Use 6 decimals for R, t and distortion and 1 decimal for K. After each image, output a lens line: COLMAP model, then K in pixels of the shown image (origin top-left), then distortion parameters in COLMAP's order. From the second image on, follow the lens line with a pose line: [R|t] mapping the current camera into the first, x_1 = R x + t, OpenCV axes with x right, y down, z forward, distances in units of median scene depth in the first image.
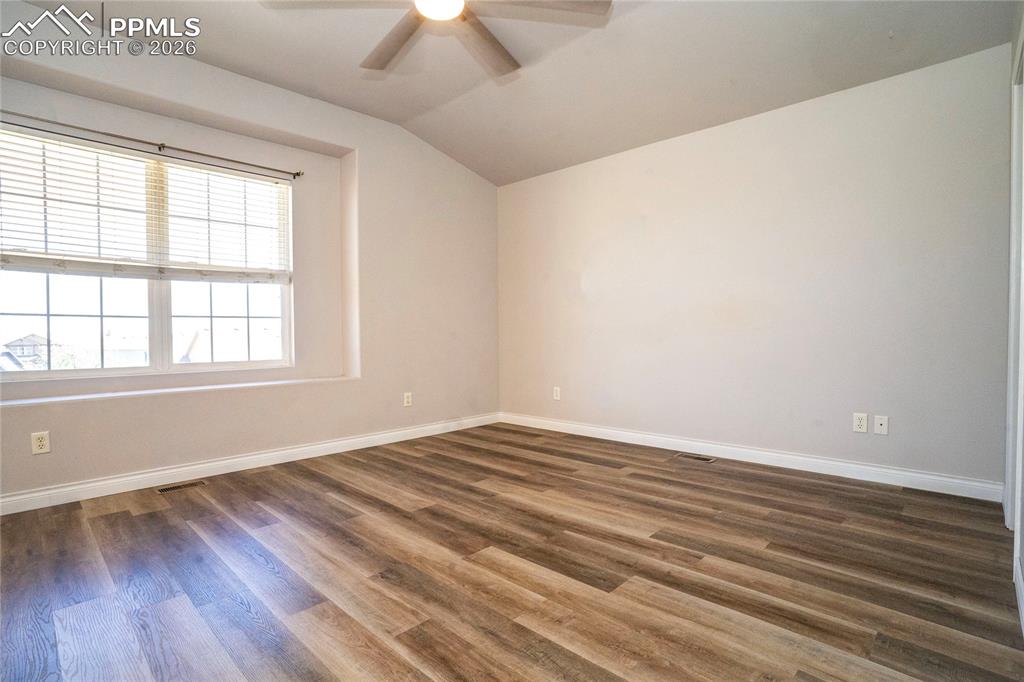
lens RADIAL K [[502.6, 0, 510.0], [0, 502.6, 341.8], [0, 0, 1]] dist [-0.076114, 0.036009]
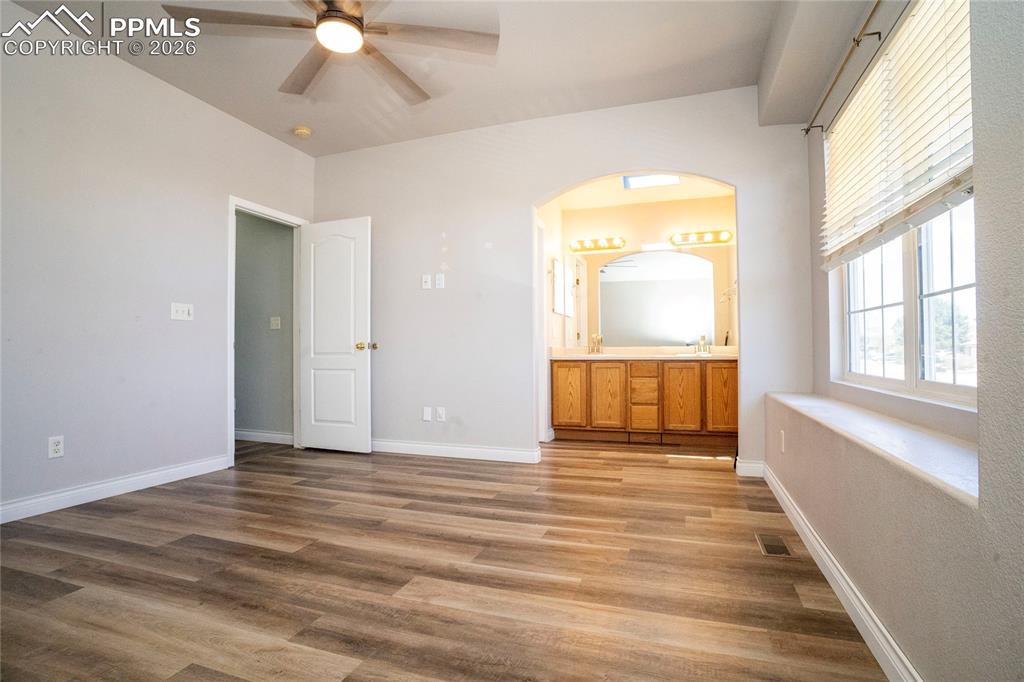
lens RADIAL K [[502.6, 0, 510.0], [0, 502.6, 341.8], [0, 0, 1]] dist [-0.076114, 0.036009]
pose [[-0.910453, 0.005915, -0.413569, -0.026754], [0.006479, 0.999979, 0.000040, -0.002647], [0.413561, -0.002643, -0.910473, 1.766464]]
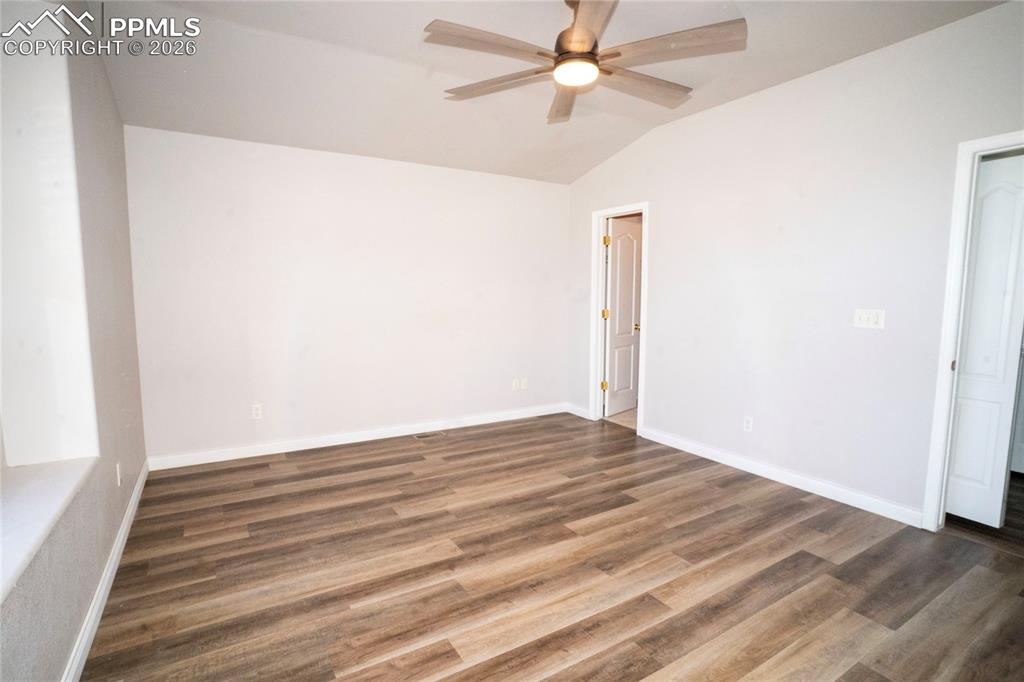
lens RADIAL K [[502.6, 0, 510.0], [0, 502.6, 341.8], [0, 0, 1]] dist [-0.076114, 0.036009]
pose [[0.247861, -0.079561, 0.965523, -1.088095], [0.011252, 0.996791, 0.079250, -0.137702], [-0.968730, -0.008779, 0.247961, 0.702370]]
